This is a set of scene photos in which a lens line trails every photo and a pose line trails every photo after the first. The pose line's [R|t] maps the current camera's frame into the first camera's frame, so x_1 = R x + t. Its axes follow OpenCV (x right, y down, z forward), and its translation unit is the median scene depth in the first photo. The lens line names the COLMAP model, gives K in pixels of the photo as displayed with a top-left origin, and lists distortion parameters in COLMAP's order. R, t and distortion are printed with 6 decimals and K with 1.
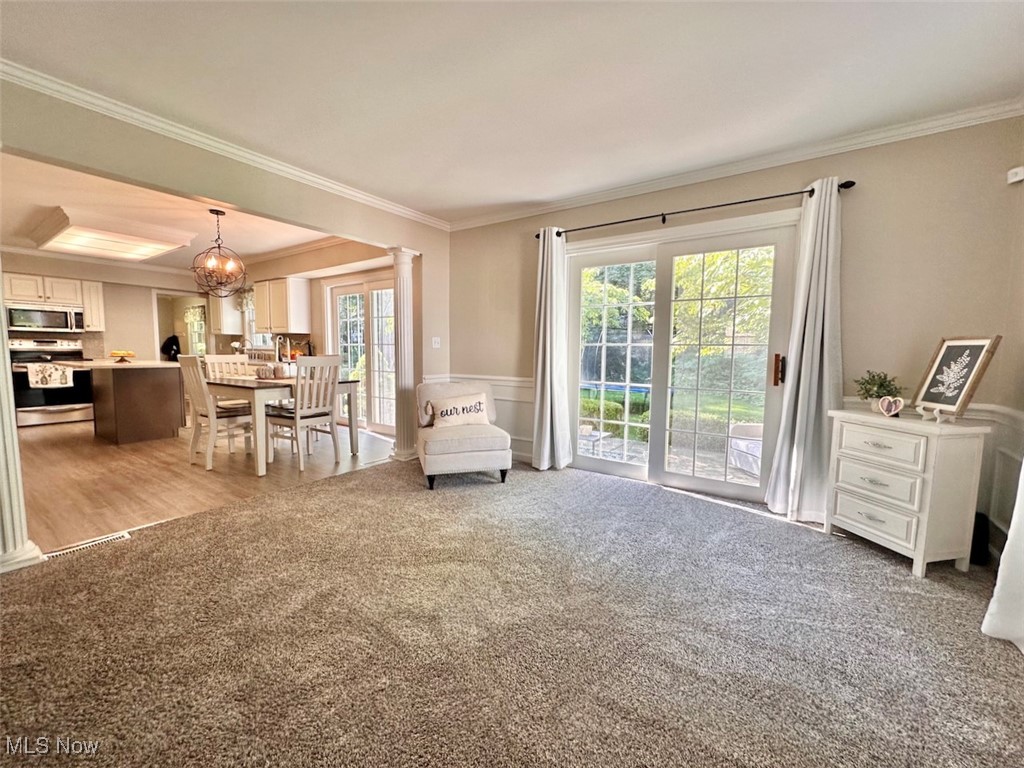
lens RADIAL K [[409.3, 0, 512.3], [0, 409.3, 386.6], [0, 0, 1]] dist [-0.000773, -0.000223]
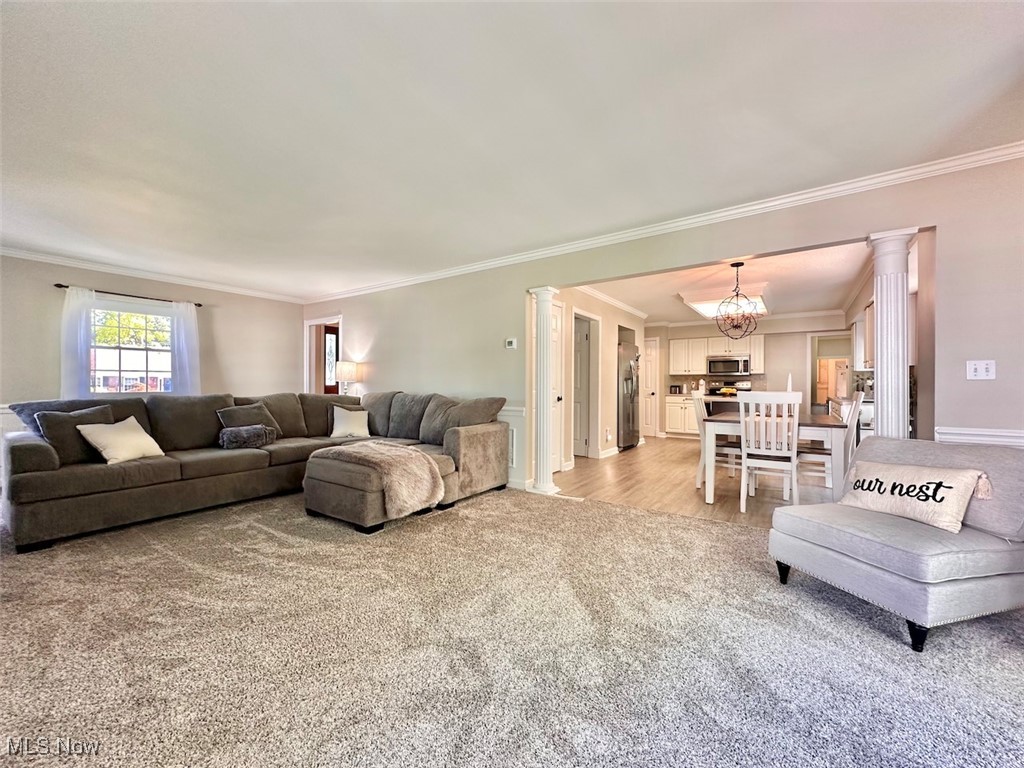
lens RADIAL K [[409.3, 0, 512.3], [0, 409.3, 386.6], [0, 0, 1]] dist [-0.000773, -0.000223]
pose [[-0.011599, -0.007571, -0.999904, 0.444536], [-0.093288, 0.995618, -0.006456, -0.029053], [0.995572, 0.093204, -0.012254, 0.464065]]
